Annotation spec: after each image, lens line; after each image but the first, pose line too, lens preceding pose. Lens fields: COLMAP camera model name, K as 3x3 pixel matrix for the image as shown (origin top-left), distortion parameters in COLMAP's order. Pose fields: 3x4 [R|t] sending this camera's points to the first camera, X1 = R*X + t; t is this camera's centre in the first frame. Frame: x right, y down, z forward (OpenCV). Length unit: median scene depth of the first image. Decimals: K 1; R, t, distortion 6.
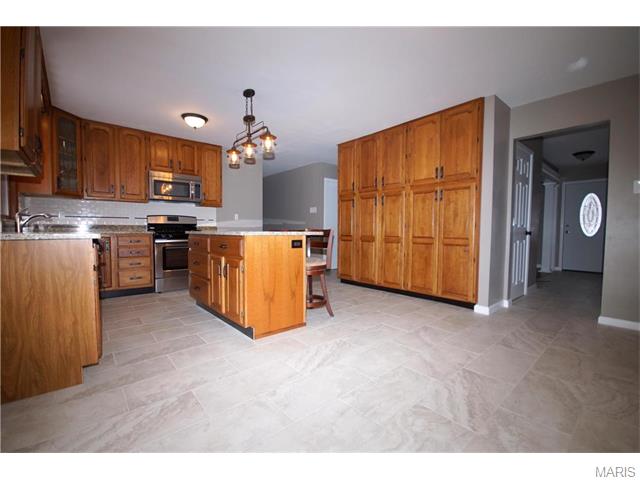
lens RADIAL K [[278.3, 0, 320.0], [0, 278.3, 240.0], [0, 0, 1]] dist [-0.005022, -0.000840]
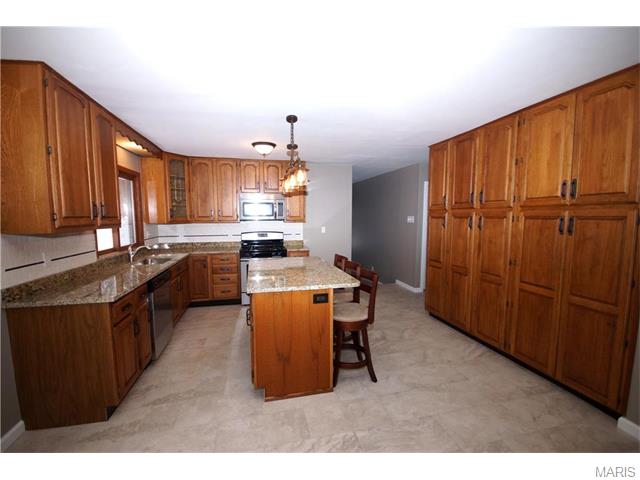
lens RADIAL K [[278.3, 0, 320.0], [0, 278.3, 240.0], [0, 0, 1]] dist [-0.005022, -0.000840]
pose [[0.887842, 0.034348, -0.458864, 0.217775], [-0.010492, 0.998462, 0.054440, -0.152991], [0.460028, -0.043520, 0.886837, 0.181706]]
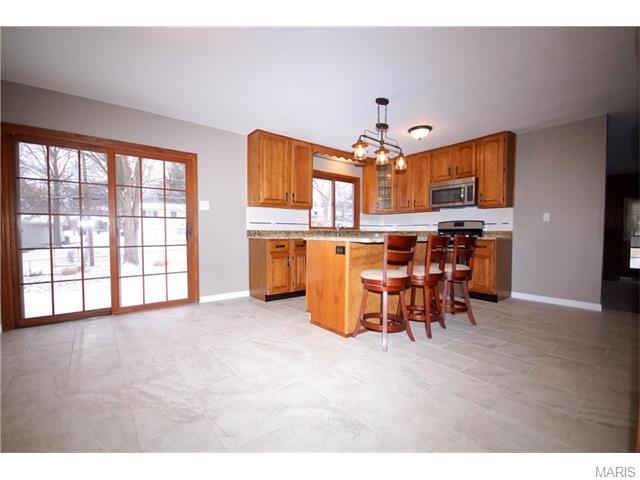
lens RADIAL K [[283.2, 0, 320.3], [0, 283.2, 245.4], [0, 0, 1]] dist [-0.001106, -0.000033]
pose [[-0.041257, 0.037374, -0.998449, 0.668180], [-0.035445, 0.998616, 0.038845, -0.027968], [0.998520, 0.036992, -0.039875, 0.702553]]
